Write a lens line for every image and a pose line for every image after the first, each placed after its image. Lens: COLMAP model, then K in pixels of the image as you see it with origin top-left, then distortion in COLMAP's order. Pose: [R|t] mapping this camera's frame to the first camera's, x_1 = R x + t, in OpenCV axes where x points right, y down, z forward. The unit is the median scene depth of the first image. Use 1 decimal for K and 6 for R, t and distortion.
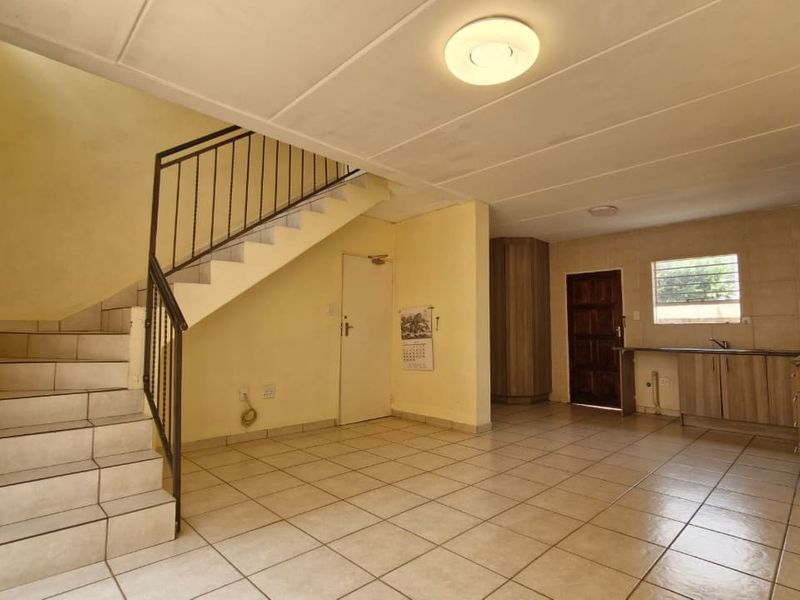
lens RADIAL K [[421.2, 0, 407.9], [0, 421.2, 297.9], [0, 0, 1]] dist [0.003549, -0.000948]
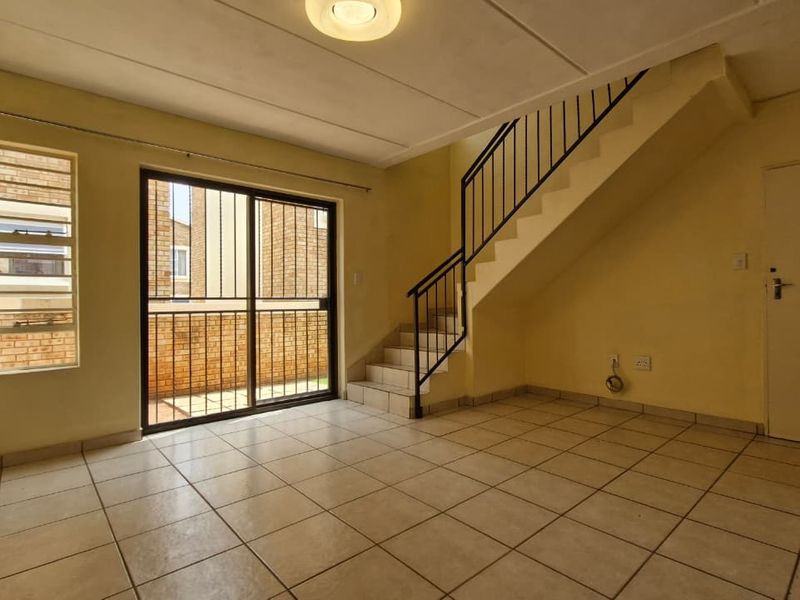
lens RADIAL K [[421.2, 0, 407.9], [0, 421.2, 297.9], [0, 0, 1]] dist [0.003549, -0.000948]
pose [[-0.051582, -0.014073, -0.998570, 0.766633], [0.094601, 0.995336, -0.018914, 0.072623], [0.994178, -0.095442, -0.050010, 0.733141]]
